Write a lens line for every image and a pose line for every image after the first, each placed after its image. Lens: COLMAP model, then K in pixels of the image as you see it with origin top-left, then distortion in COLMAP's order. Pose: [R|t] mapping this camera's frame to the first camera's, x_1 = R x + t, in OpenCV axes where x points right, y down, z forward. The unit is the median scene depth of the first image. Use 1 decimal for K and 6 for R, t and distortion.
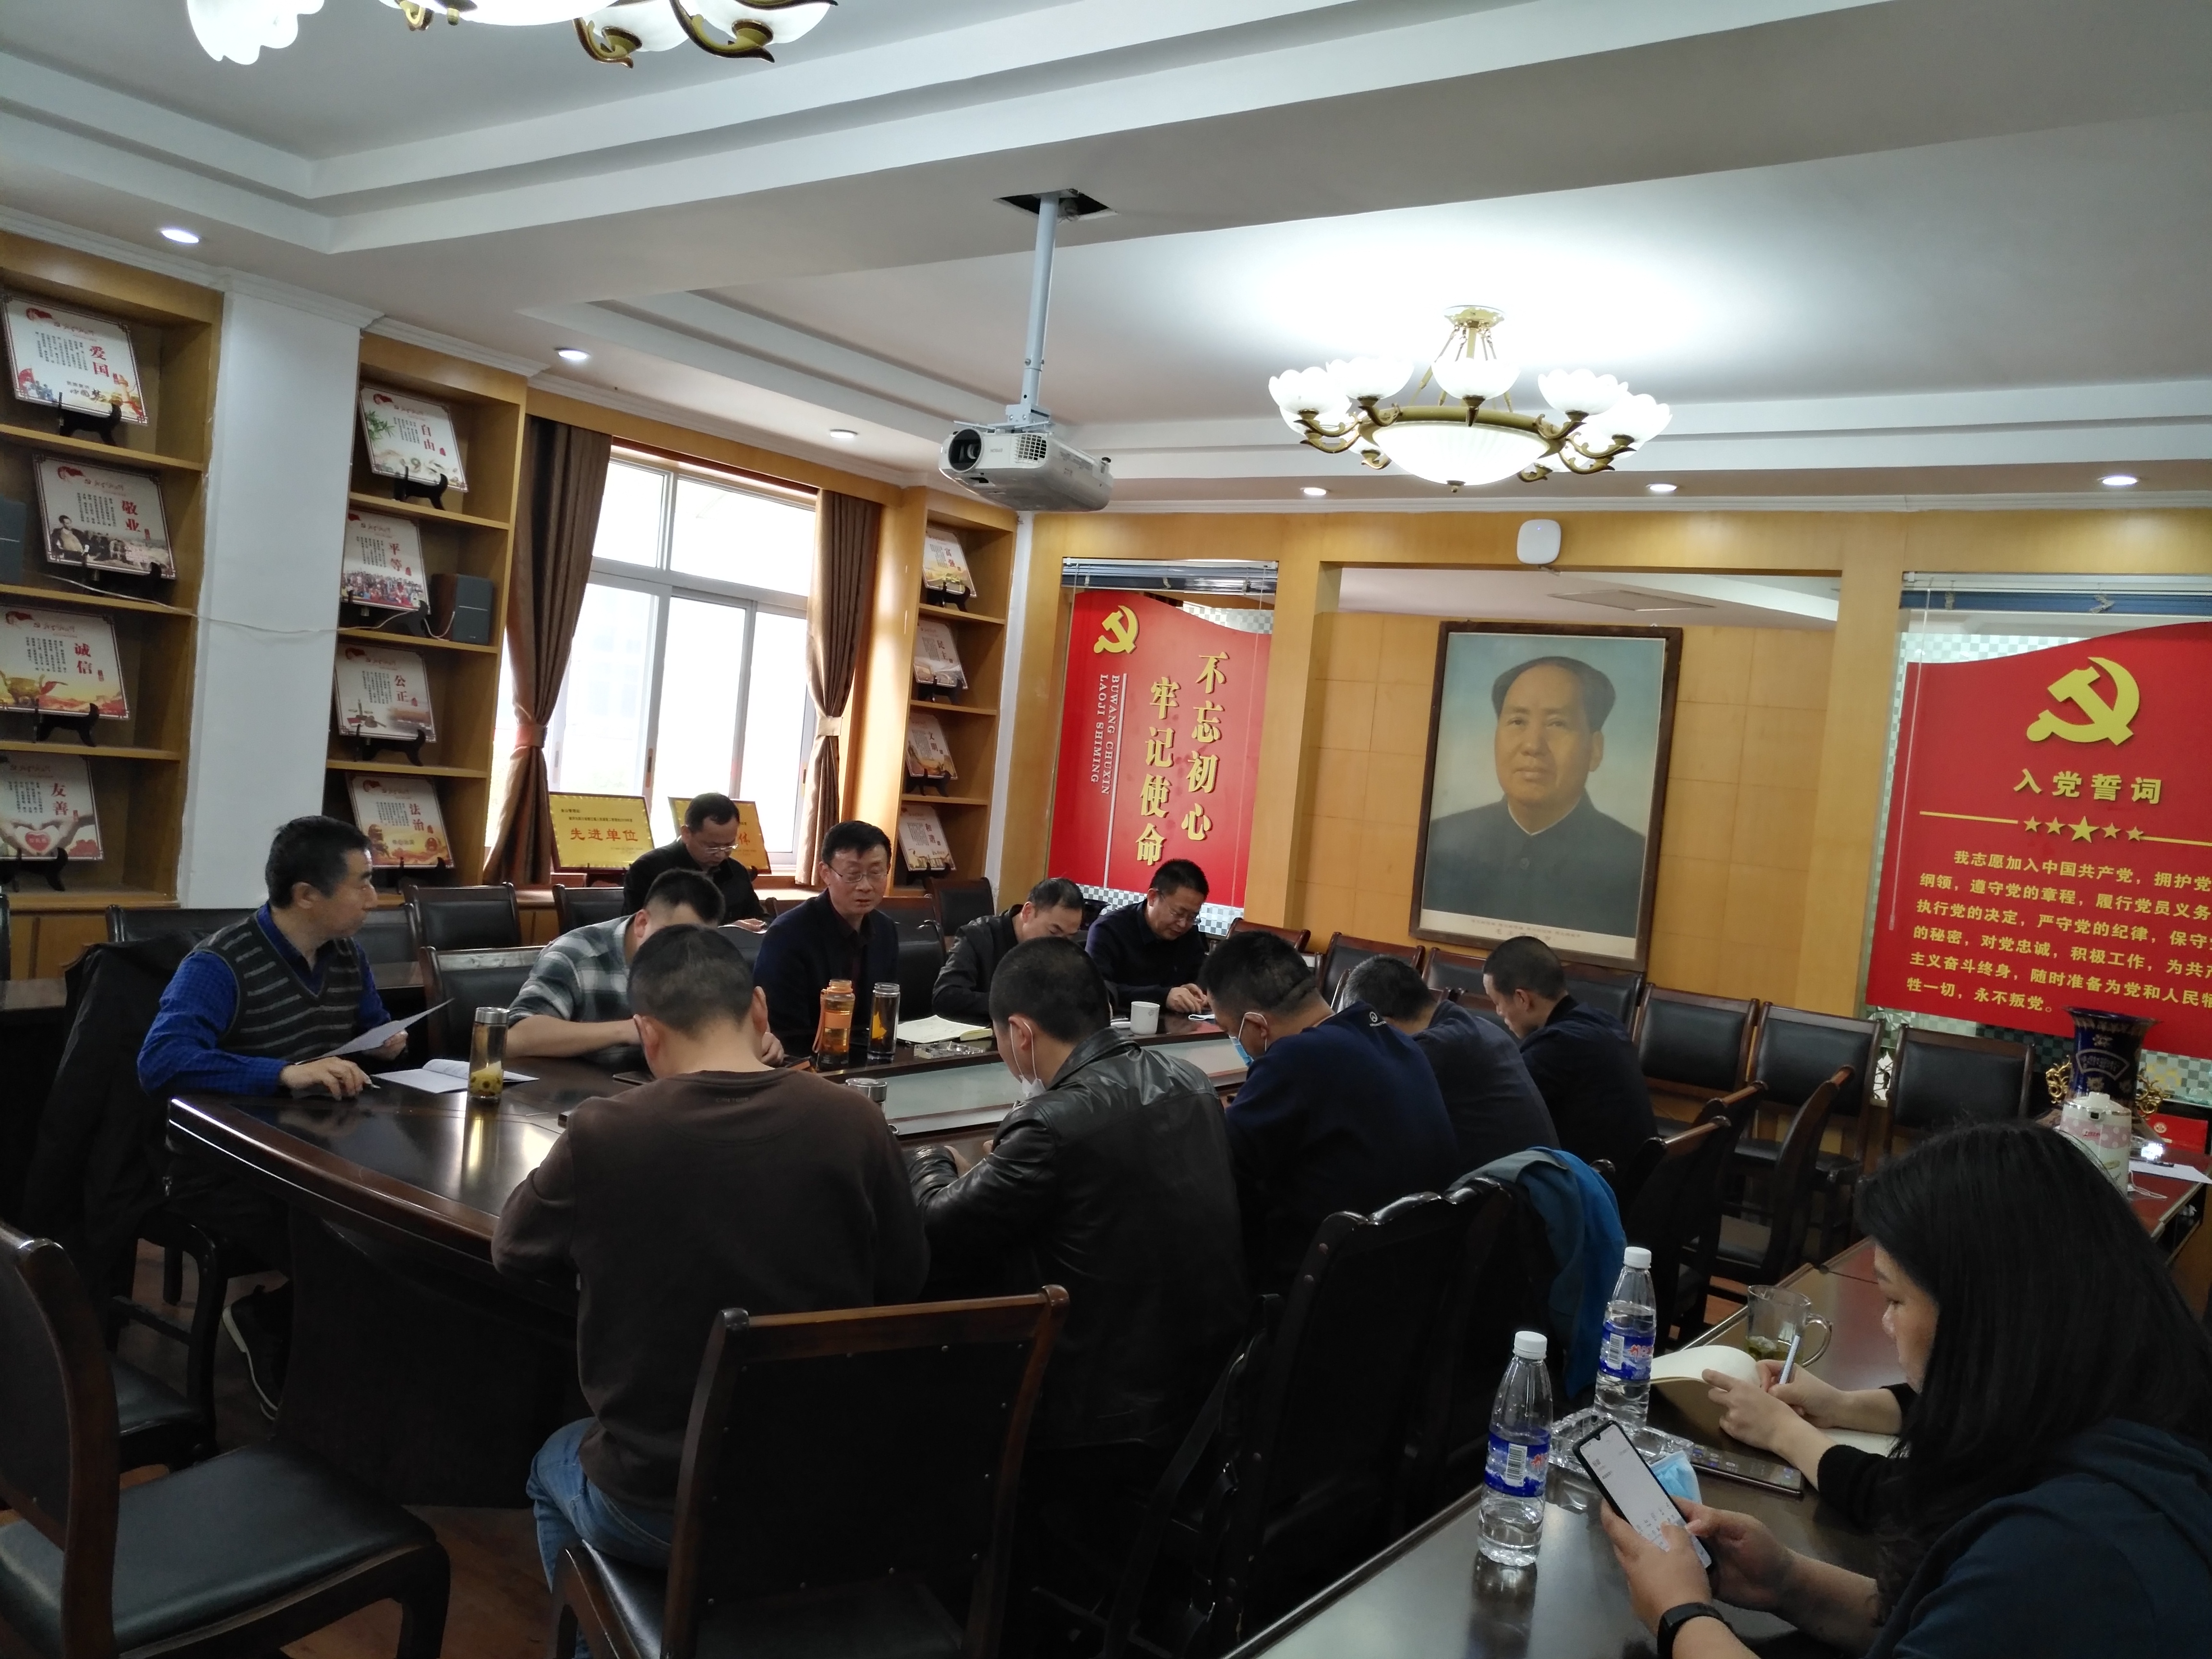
lens RADIAL K [[1747.6, 0, 1118.4], [0, 1747.6, 823.9], [0, 0, 1]] dist [-0.013591, 0.011584]
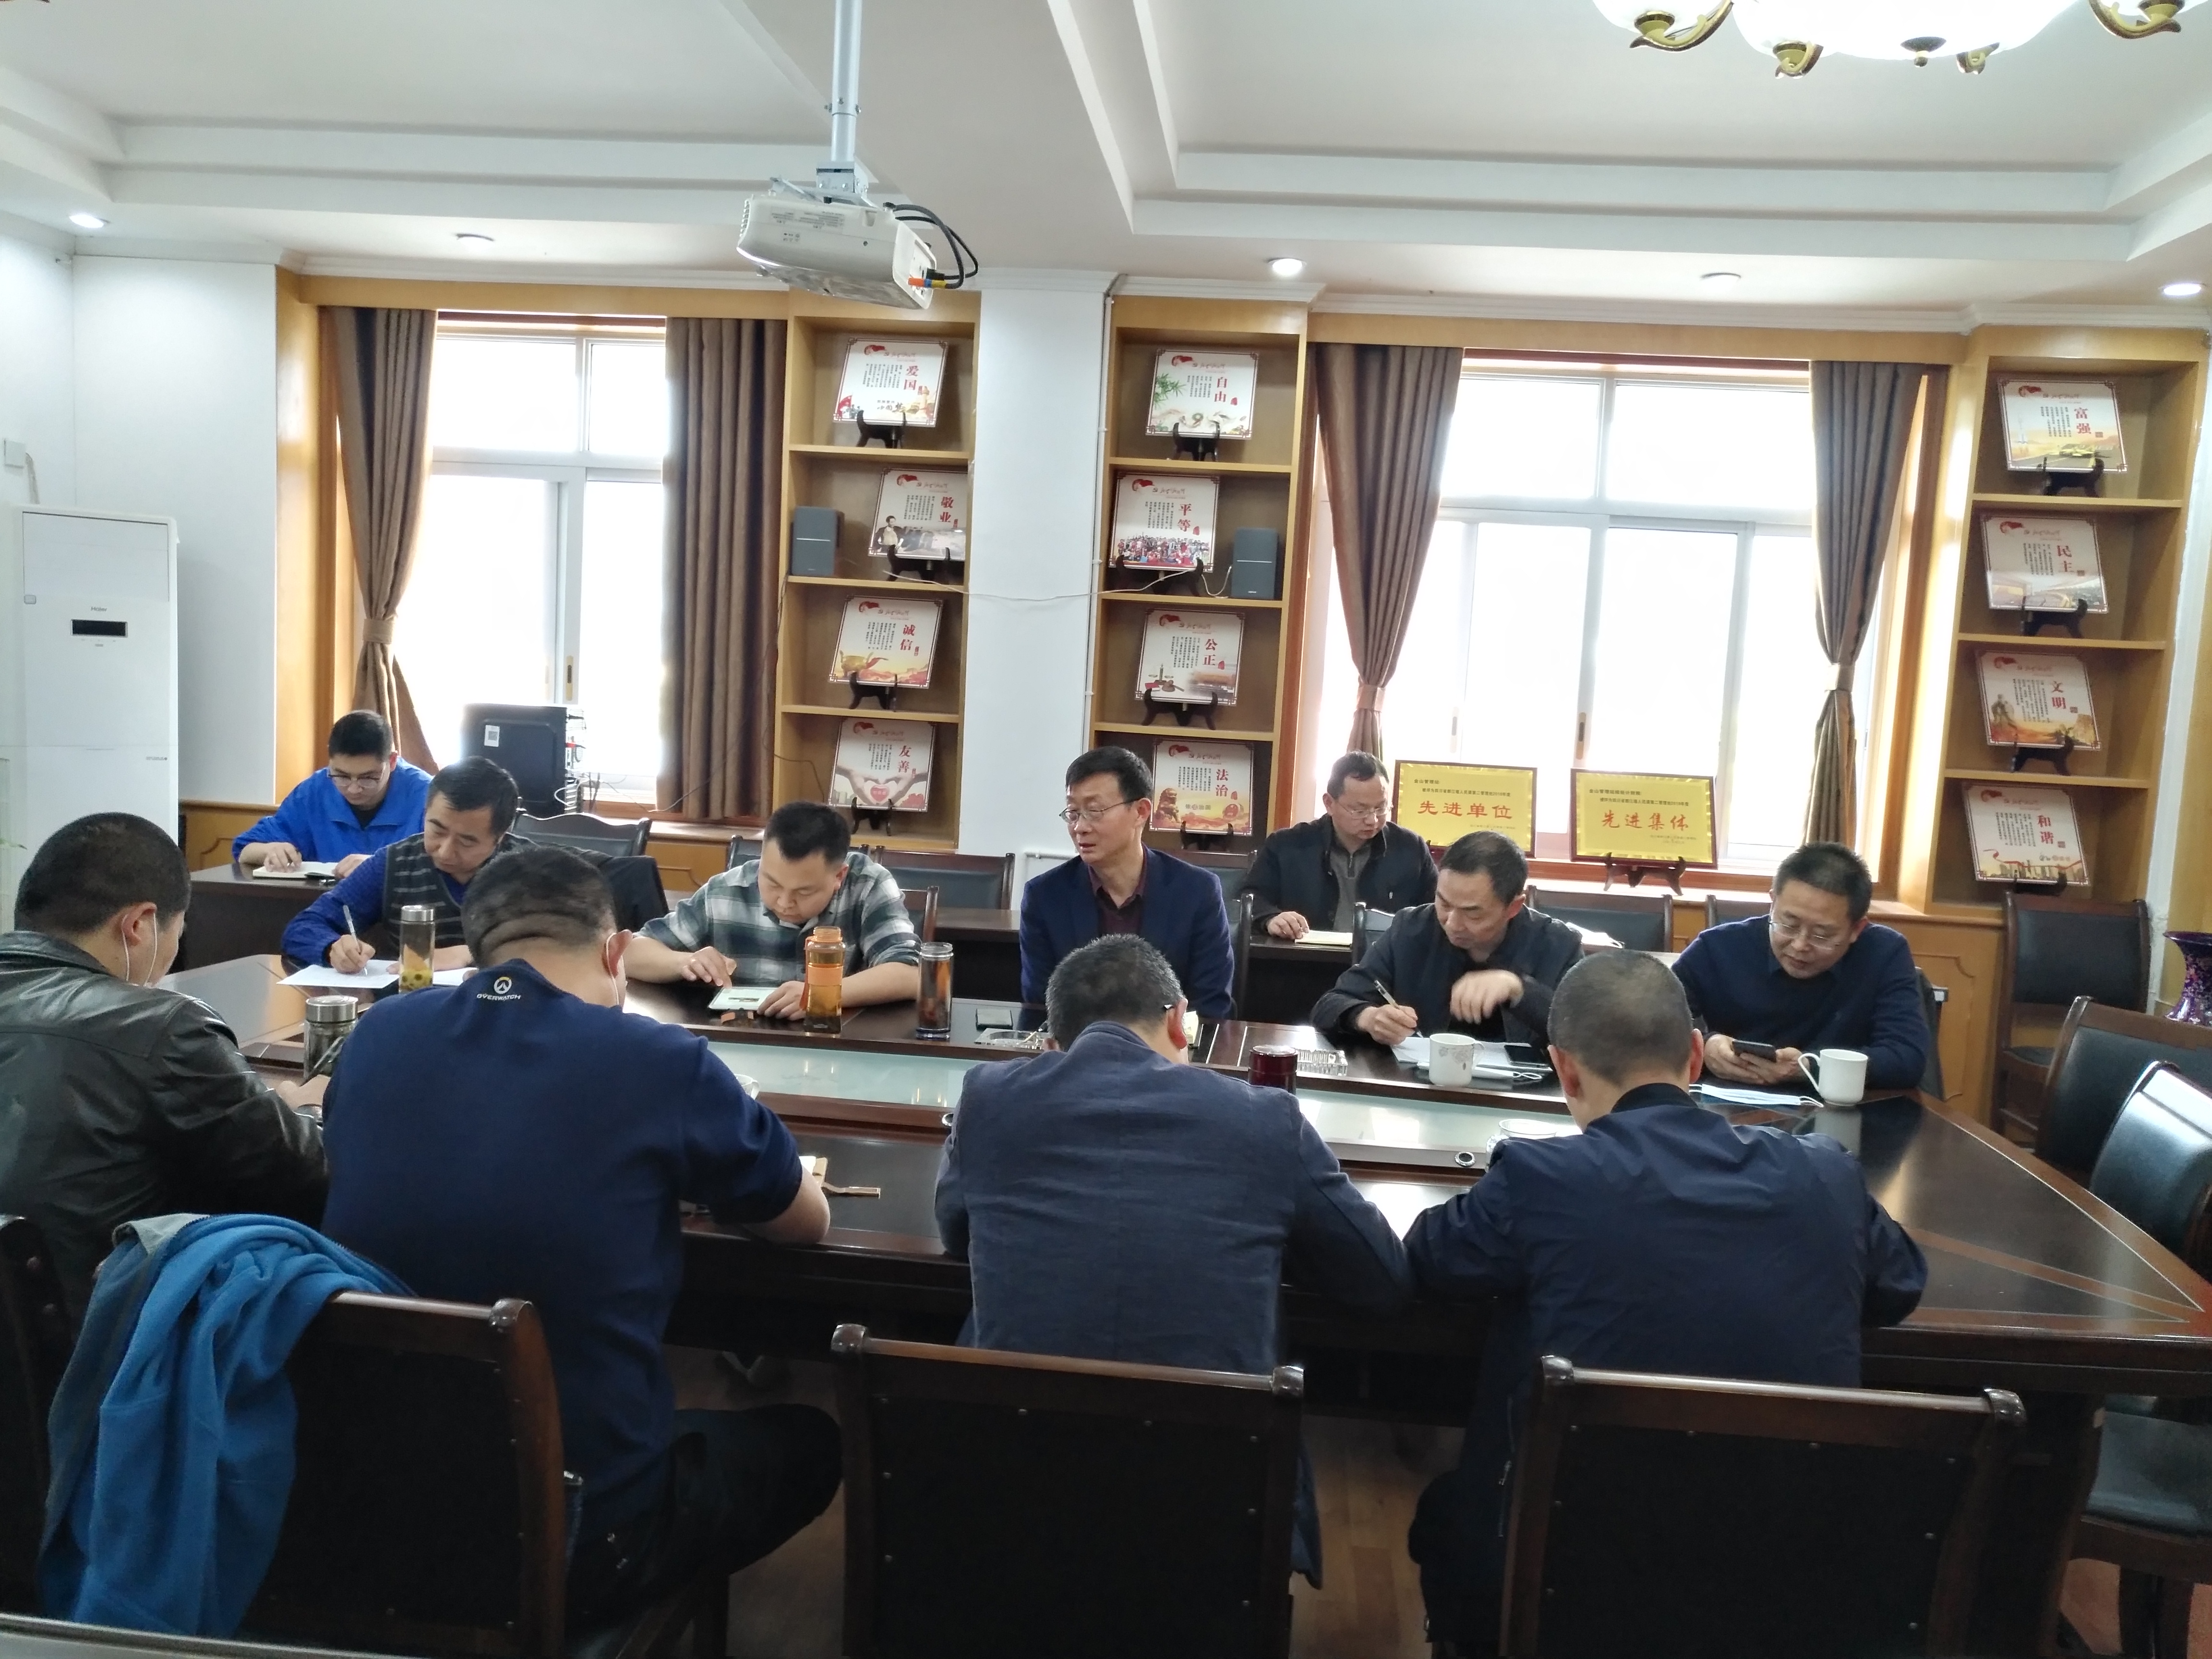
lens RADIAL K [[1625.0, 0, 1117.1], [0, 1625.0, 823.2], [0, 0, 1]] dist [0.008288, 0.002563]
pose [[0.513311, 0.020450, -0.857959, 0.353250], [-0.032597, 0.999459, 0.004320, 0.016898], [0.857583, 0.025749, 0.513700, 0.489766]]
